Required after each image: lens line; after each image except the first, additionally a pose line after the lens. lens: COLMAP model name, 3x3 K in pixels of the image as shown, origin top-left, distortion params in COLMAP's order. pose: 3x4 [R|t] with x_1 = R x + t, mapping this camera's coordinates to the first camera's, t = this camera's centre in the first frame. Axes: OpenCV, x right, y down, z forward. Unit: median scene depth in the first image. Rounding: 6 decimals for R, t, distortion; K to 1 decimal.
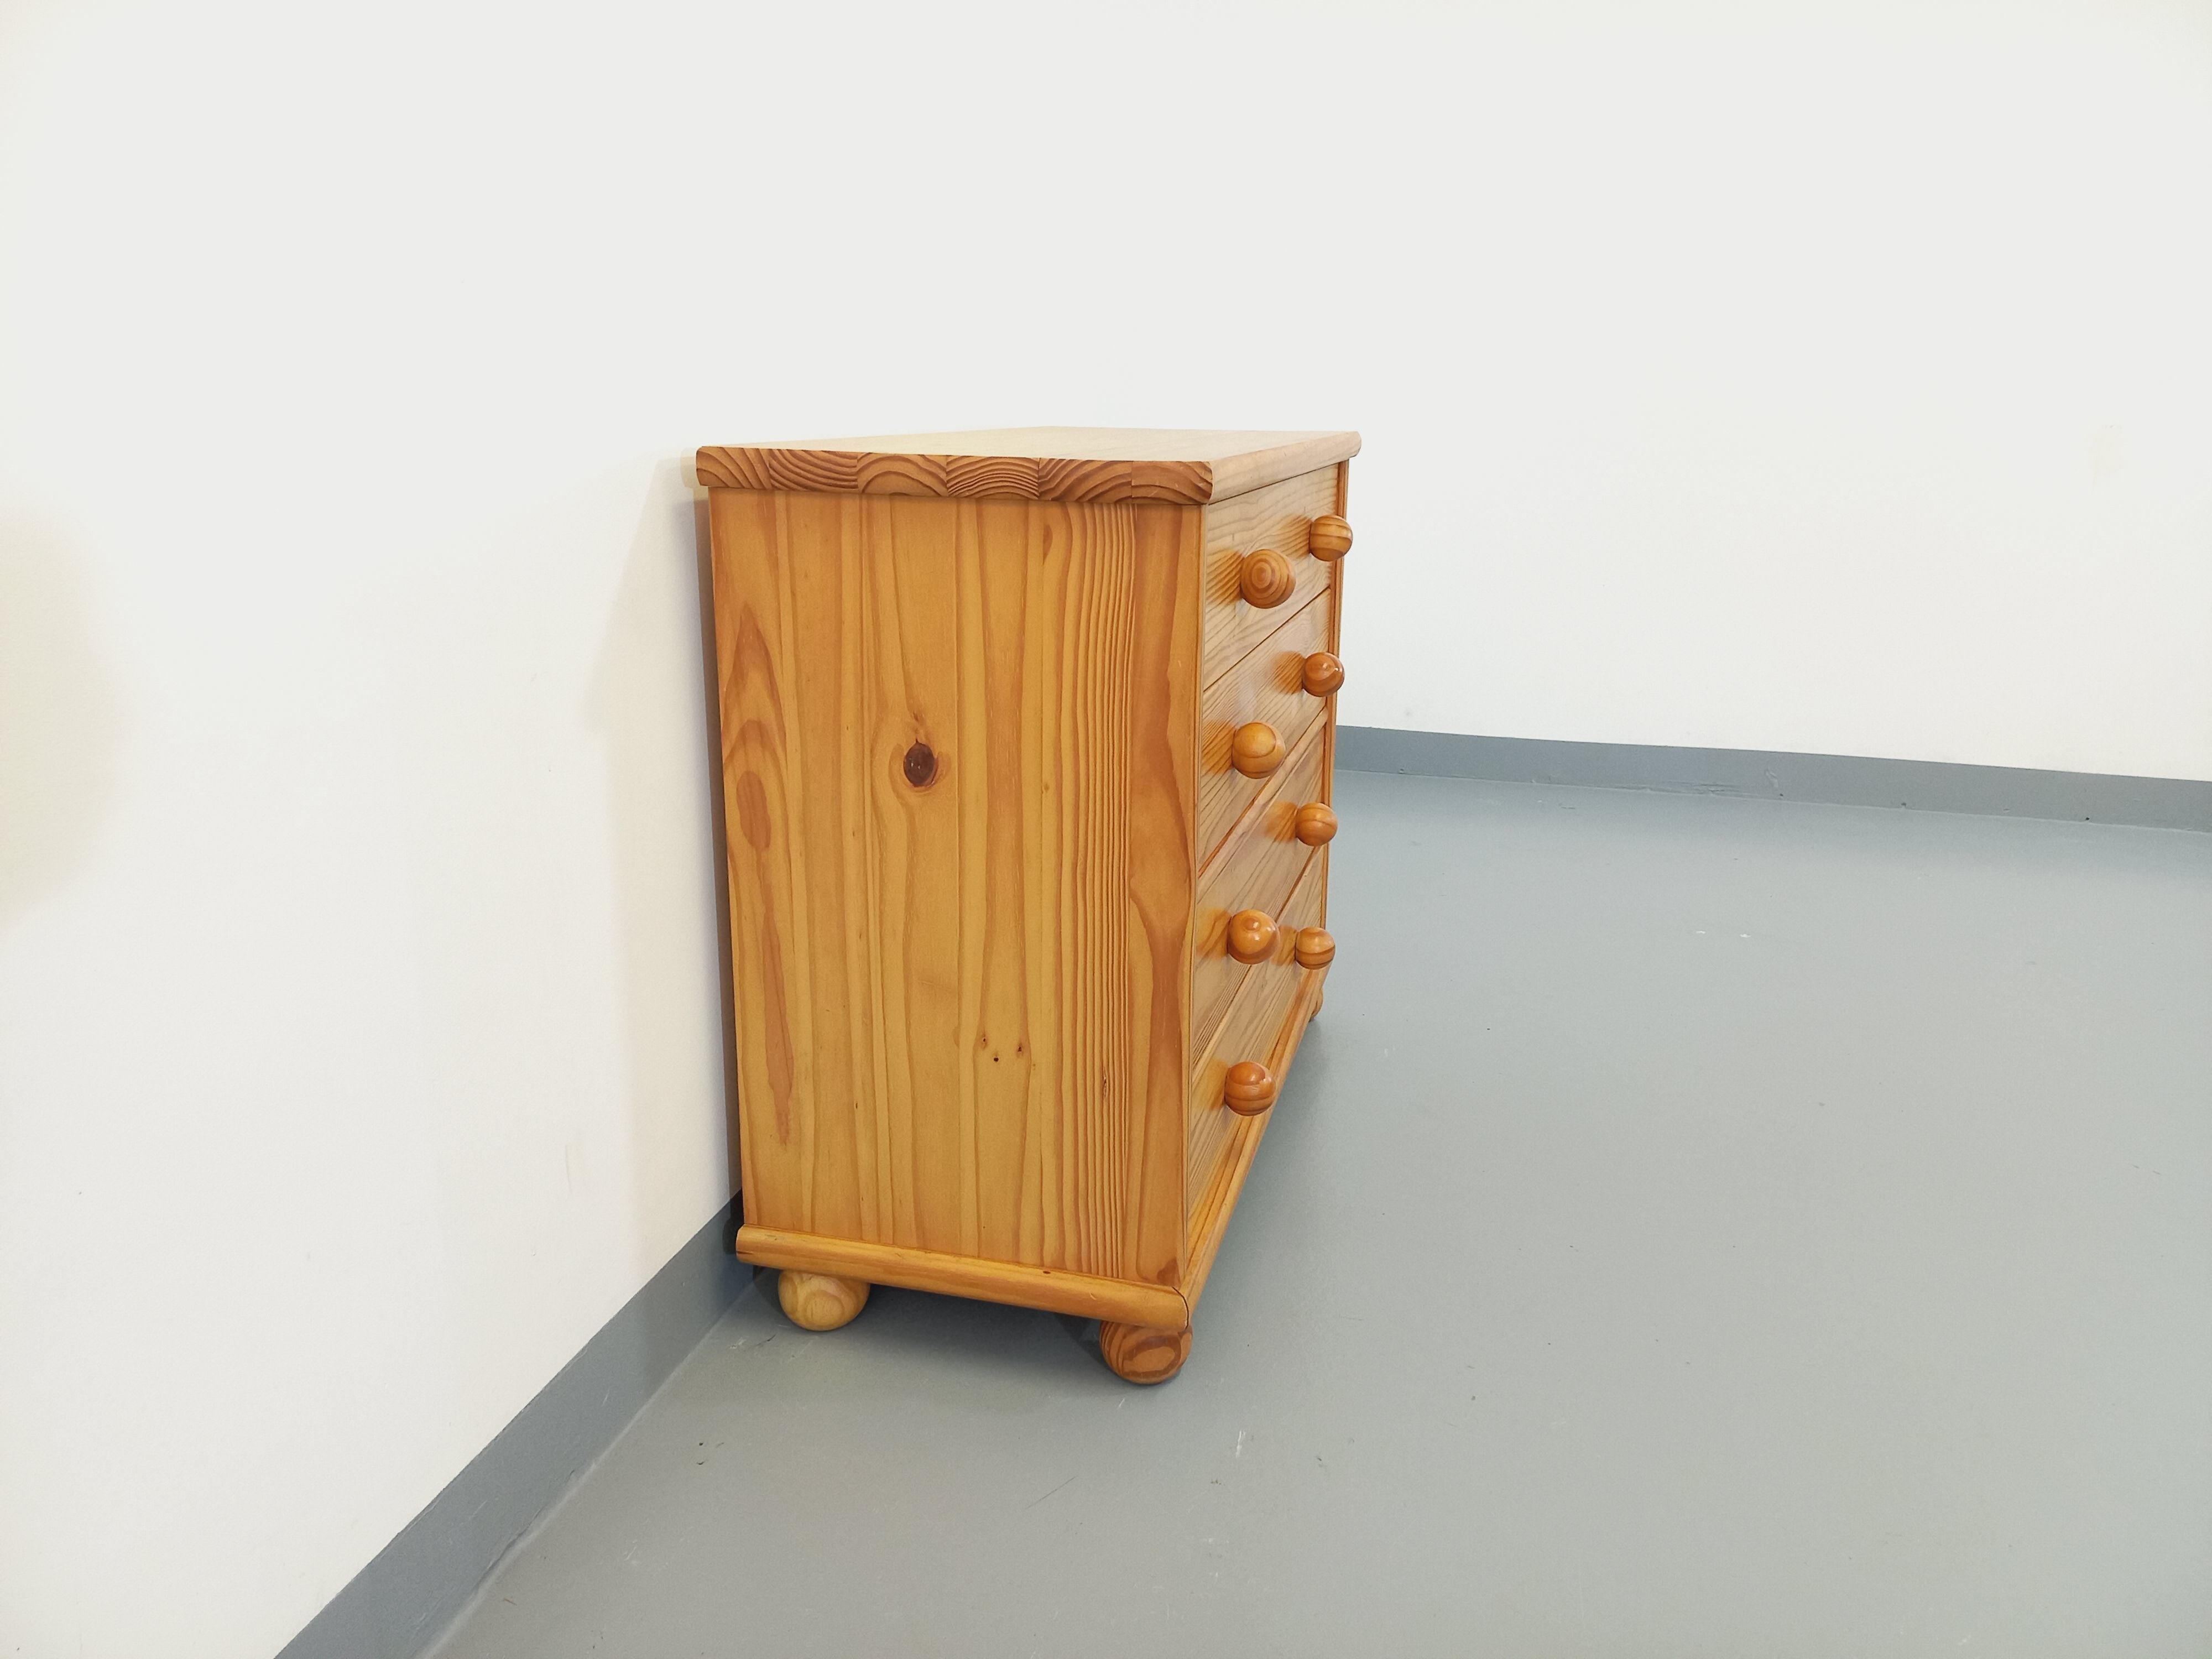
lens RADIAL K [[1620.8, 0, 1116.5], [0, 1620.8, 836.6], [0, 0, 1]] dist [0.072983, -0.060361]
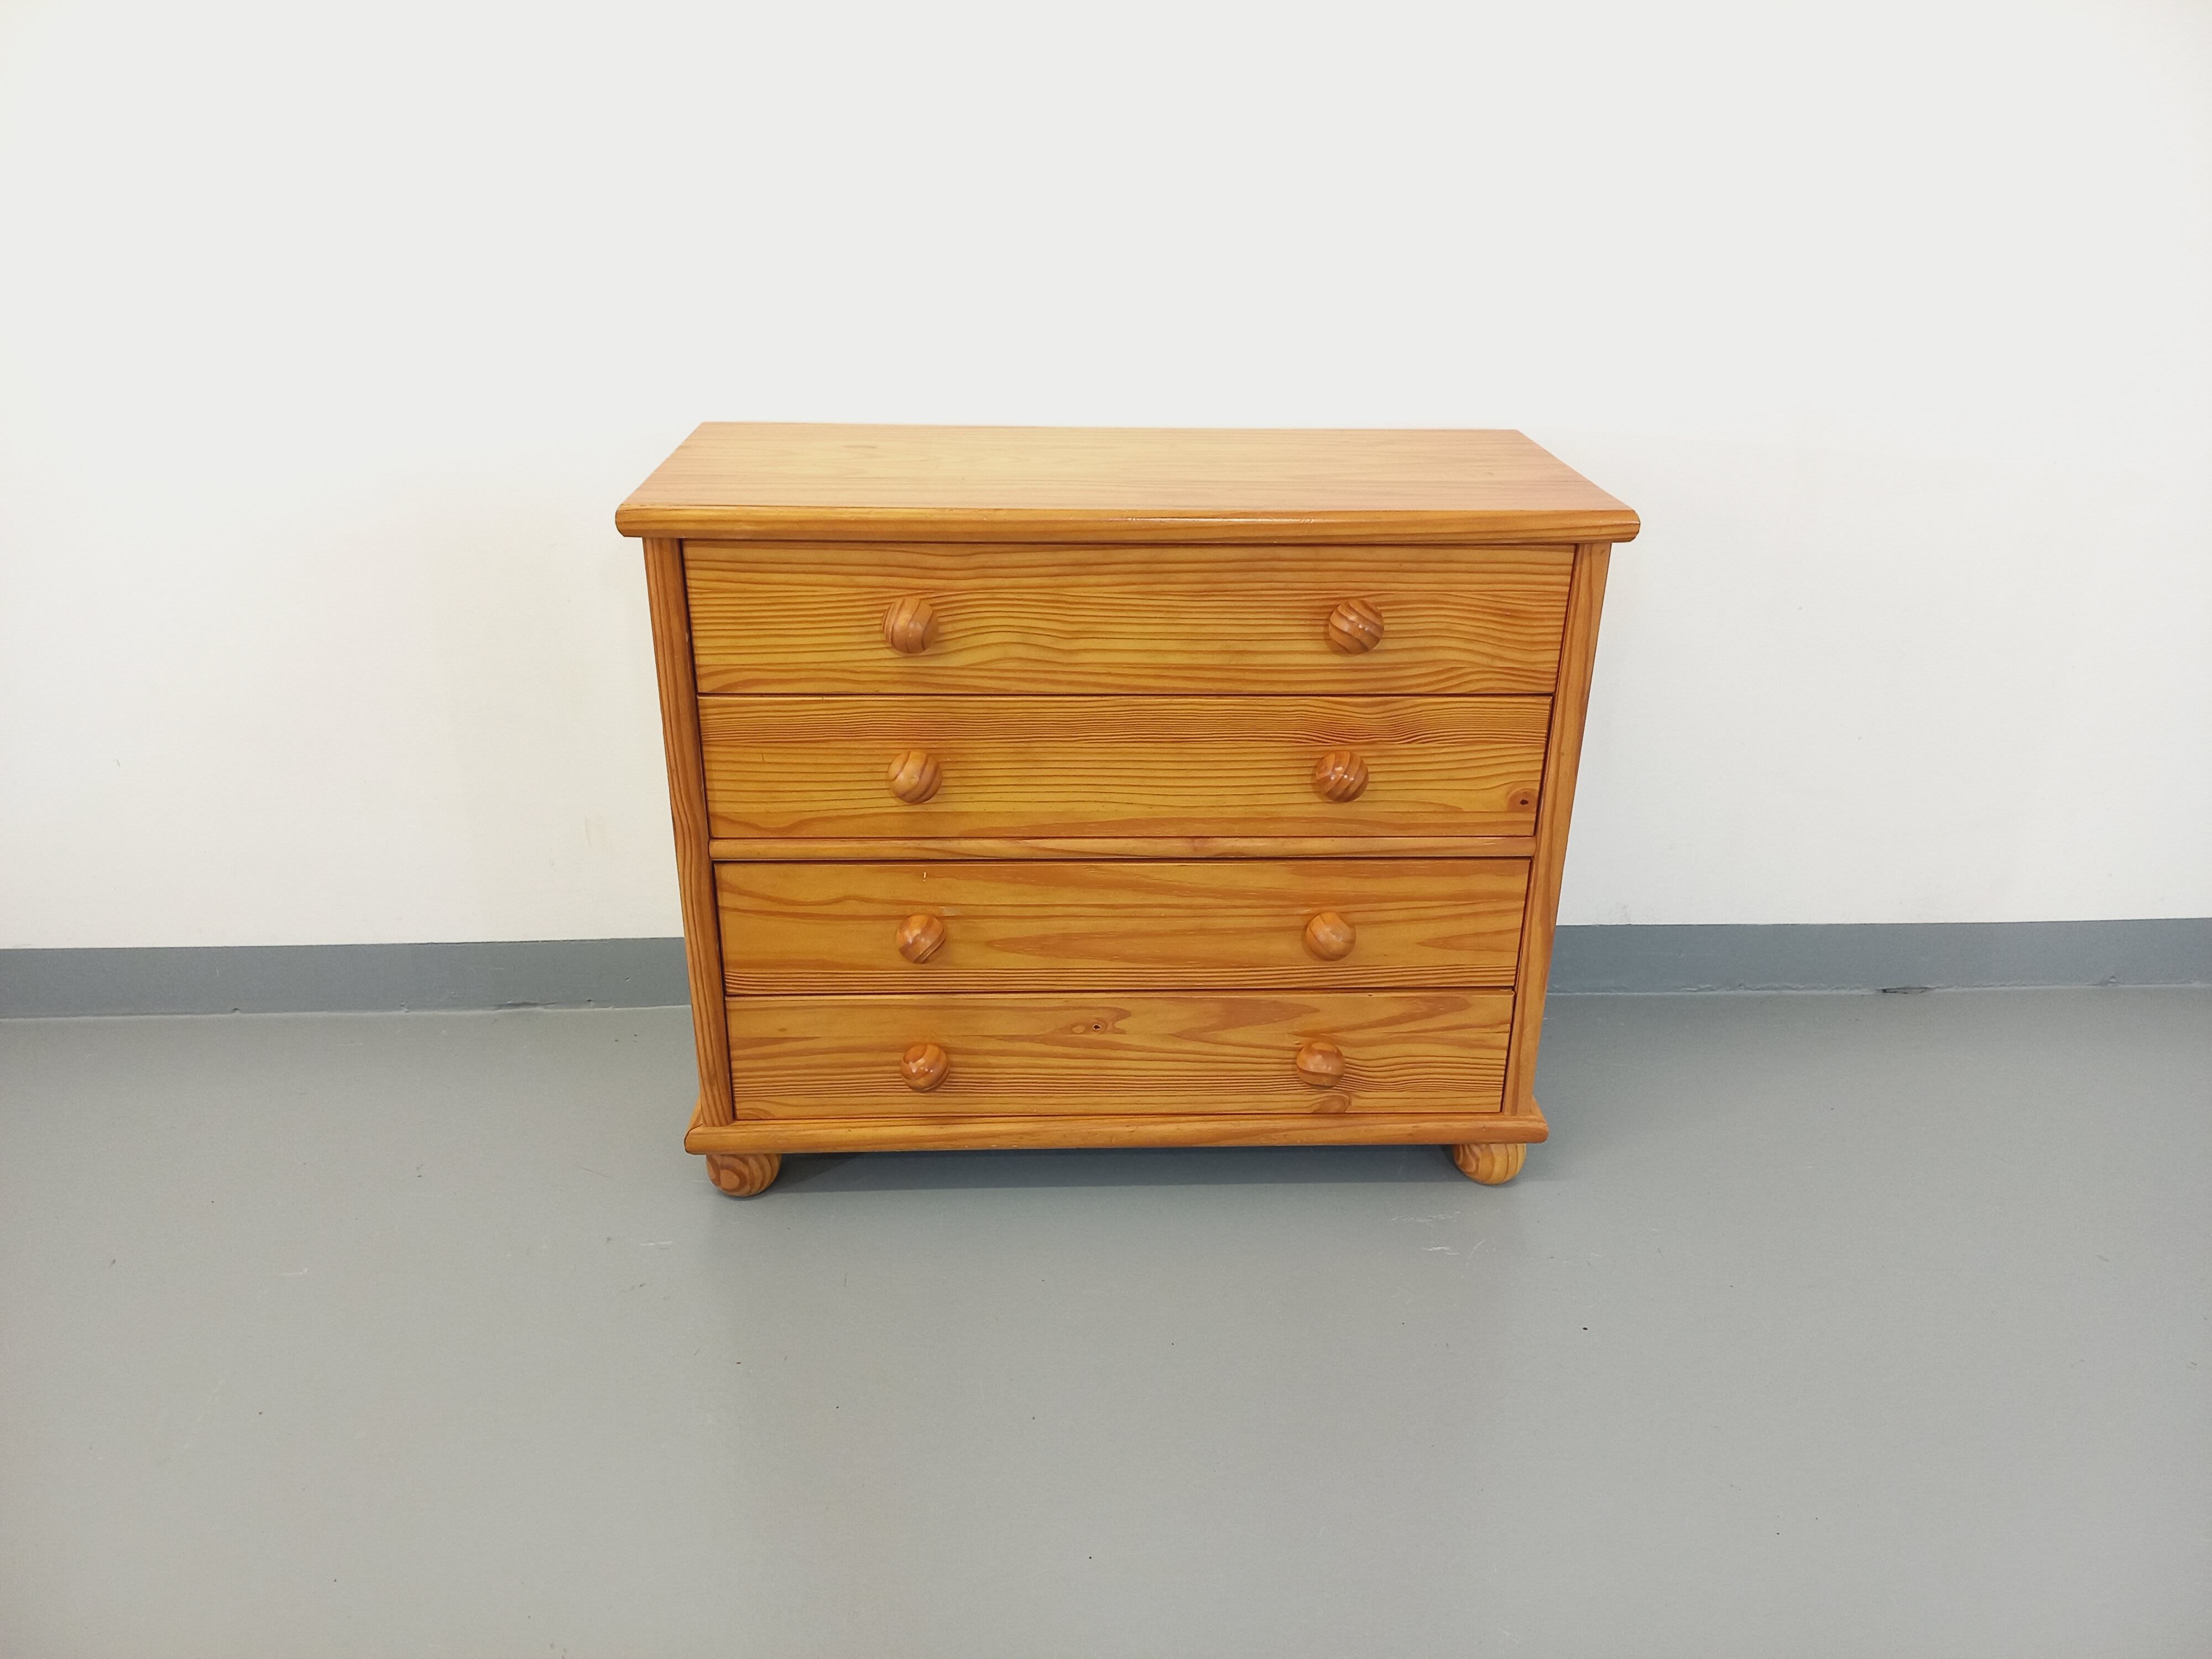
lens RADIAL K [[1620.8, 0, 1121.6], [0, 1620.8, 819.9], [0, 0, 1]] dist [0.072983, -0.060361]
pose [[0.300091, 0.382059, -0.874058, 1.211298], [-0.267874, 0.913170, 0.307186, -0.442975], [0.915527, 0.141953, 0.376378, 0.811602]]
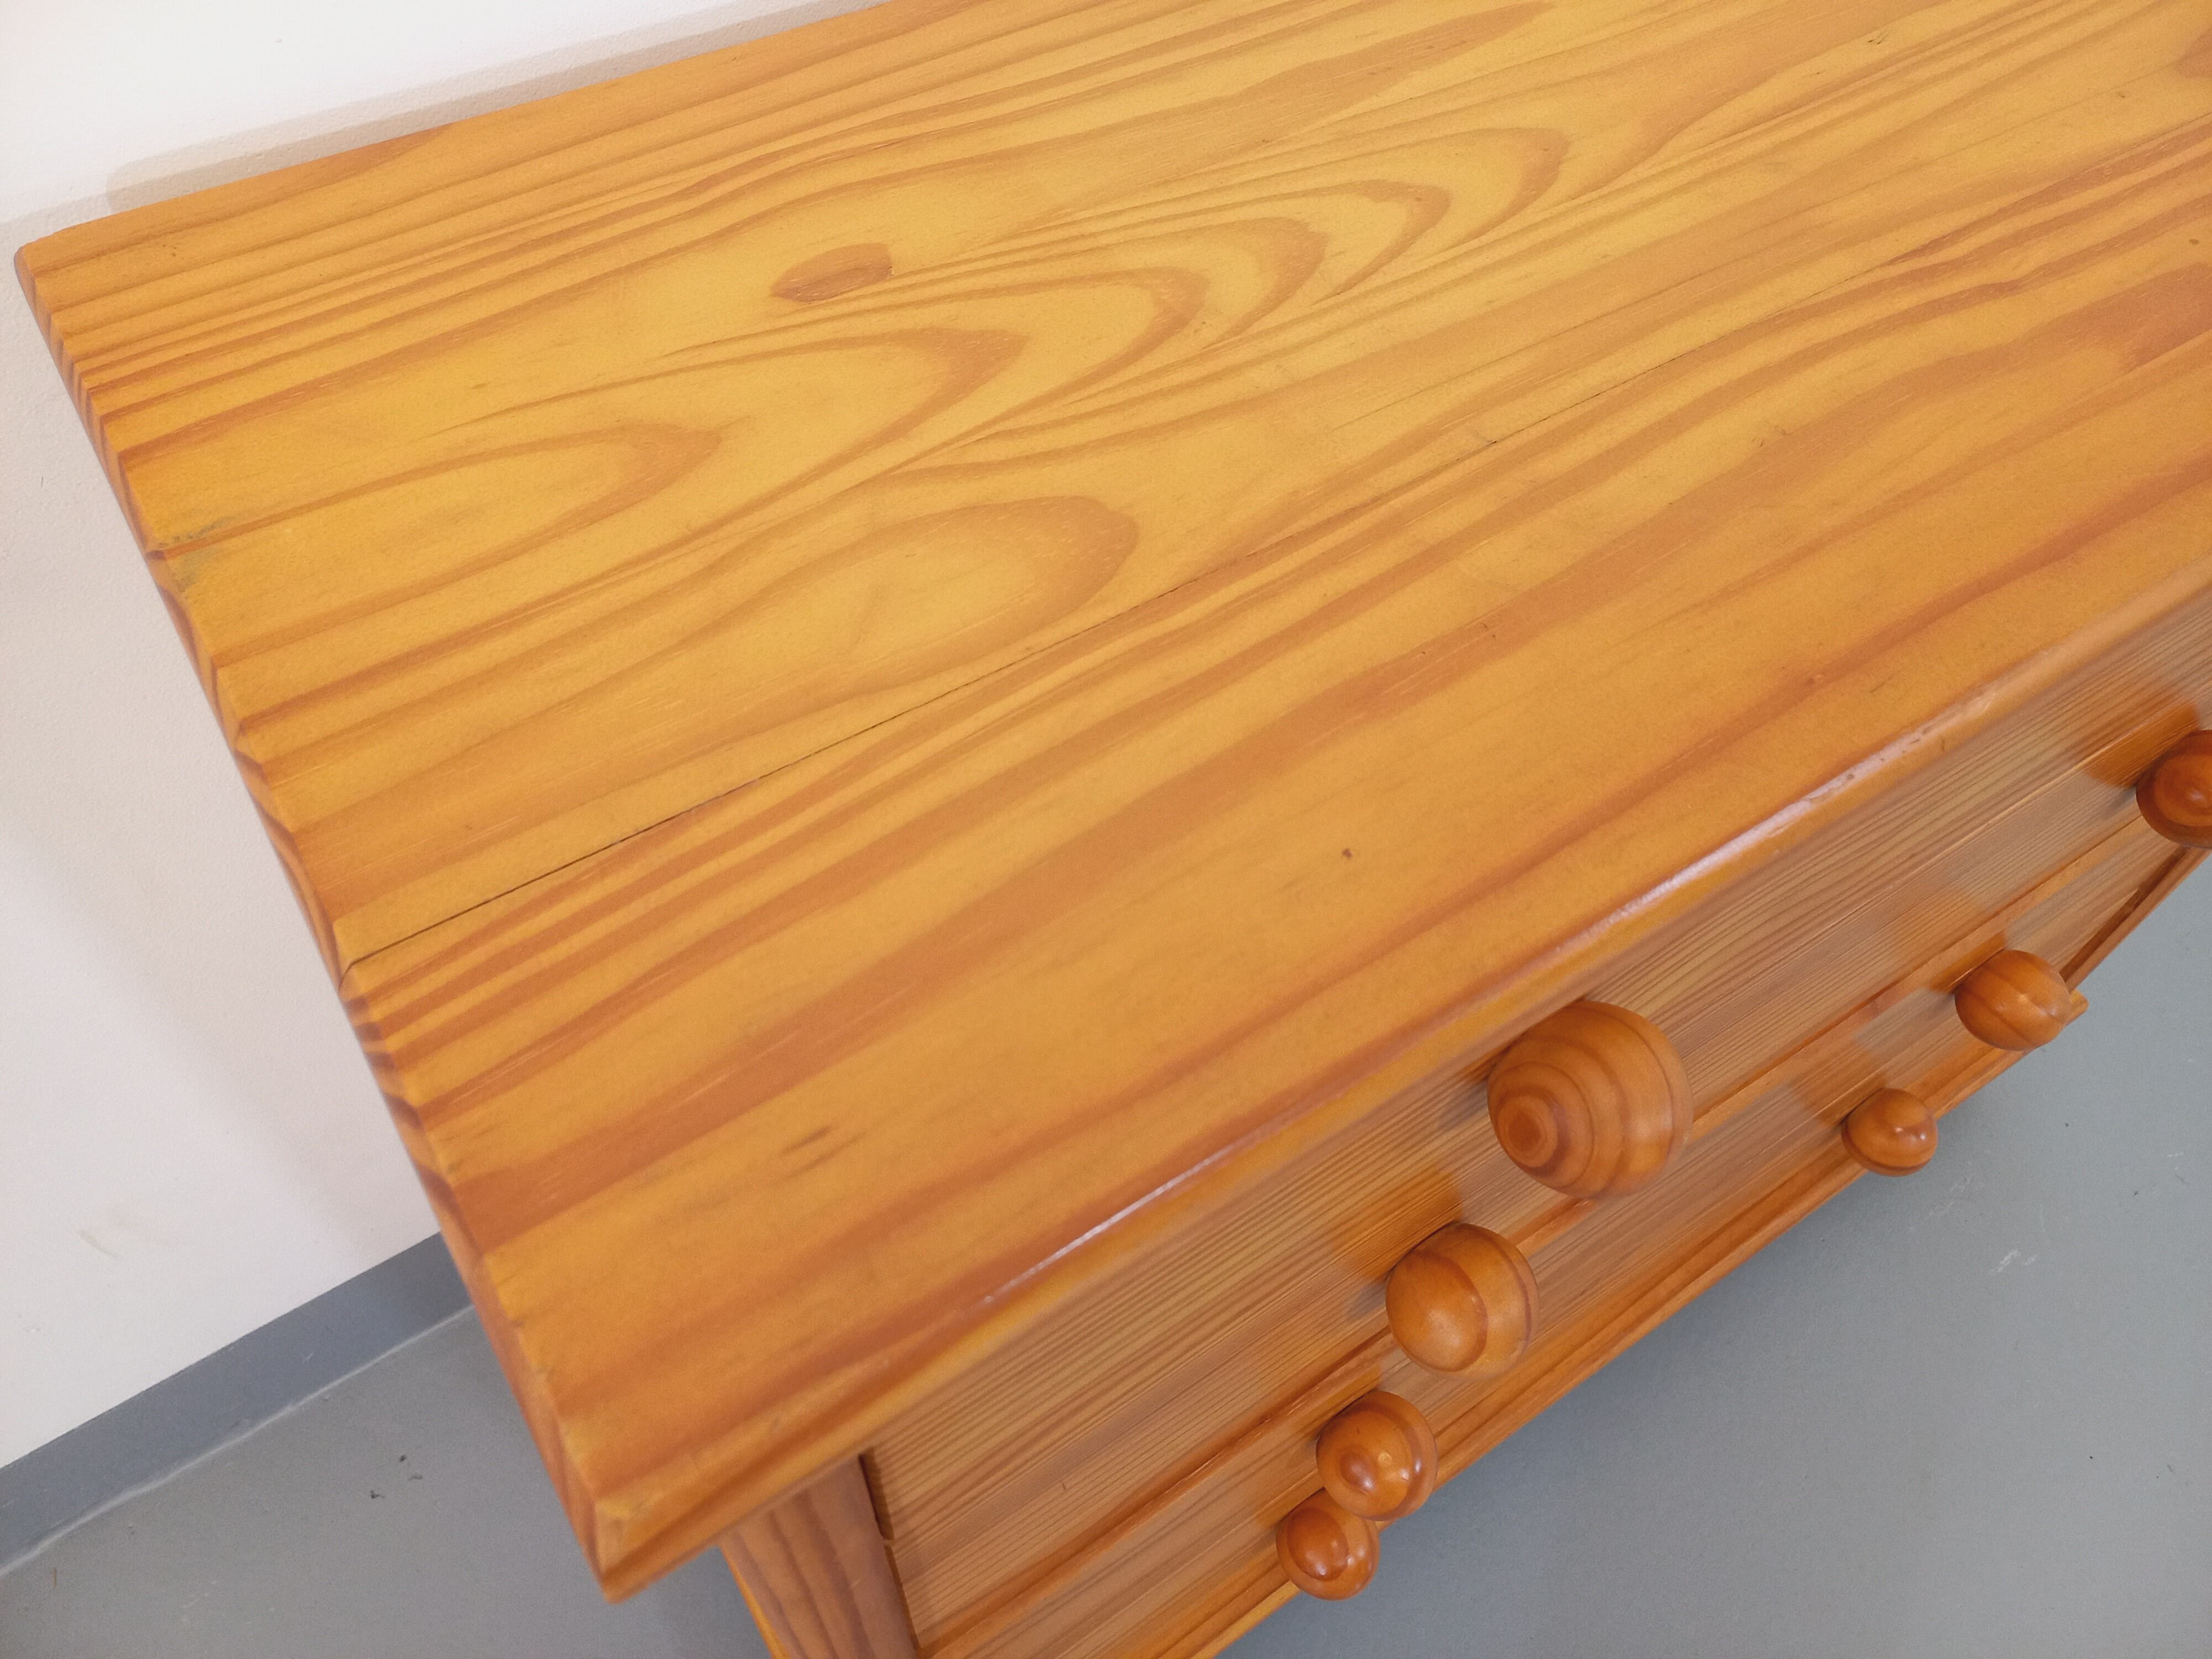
lens RADIAL K [[1620.8, 0, 1111.6], [0, 1620.8, 825.6], [0, 0, 1]] dist [0.072983, -0.060361]
pose [[0.744660, 0.545444, -0.384671, 0.125528], [-0.205663, 0.735806, 0.645207, -0.409620], [0.634967, -0.401348, 0.660103, 0.830536]]
